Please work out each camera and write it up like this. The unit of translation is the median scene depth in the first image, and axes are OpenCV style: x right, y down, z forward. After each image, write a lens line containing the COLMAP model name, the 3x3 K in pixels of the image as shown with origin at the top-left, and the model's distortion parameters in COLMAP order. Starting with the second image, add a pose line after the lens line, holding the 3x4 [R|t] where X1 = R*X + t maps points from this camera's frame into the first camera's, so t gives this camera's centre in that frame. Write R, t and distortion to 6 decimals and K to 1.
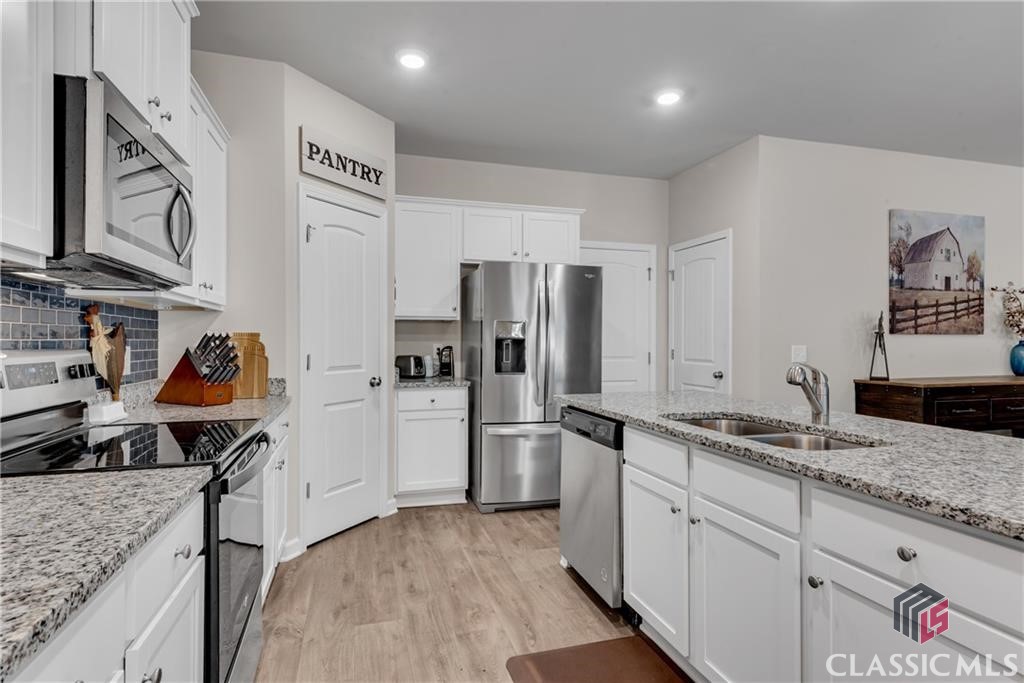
lens RADIAL K [[503.6, 0, 492.3], [0, 503.6, 341.7], [0, 0, 1]] dist [0.007233, -0.001143]
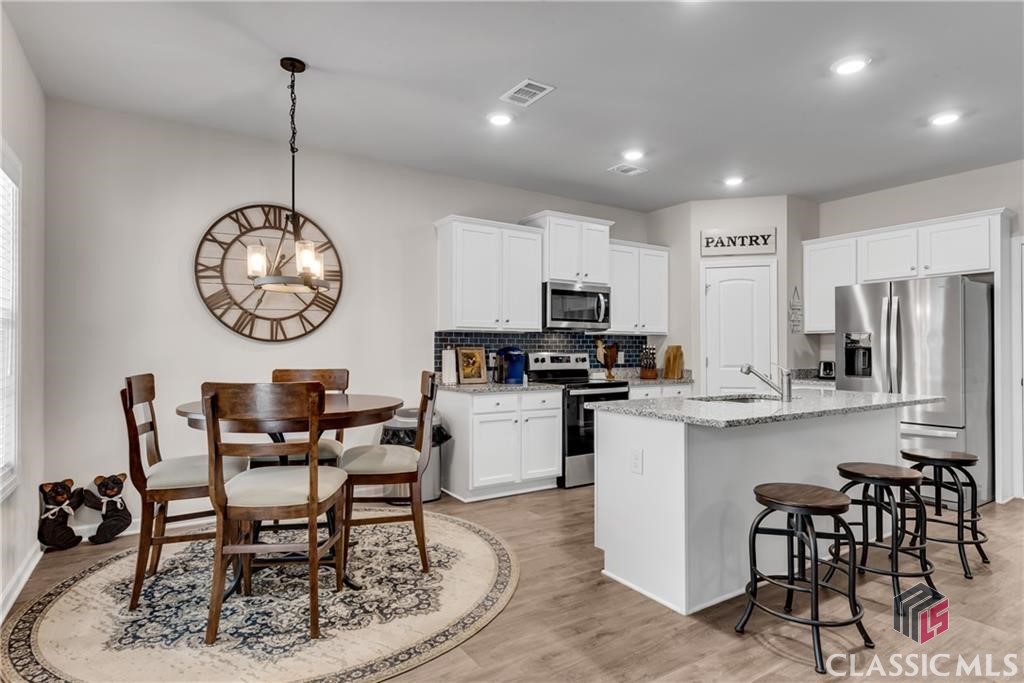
lens RADIAL K [[552.8, 0, 513.6], [0, 552.8, 347.2], [0, 0, 1]] dist [0.005466, 0.000453]
pose [[0.317312, -0.004528, -0.948310, 0.927955], [-0.000020, 0.999989, -0.004781, -0.001407], [0.948321, 0.001536, 0.317308, -0.190653]]
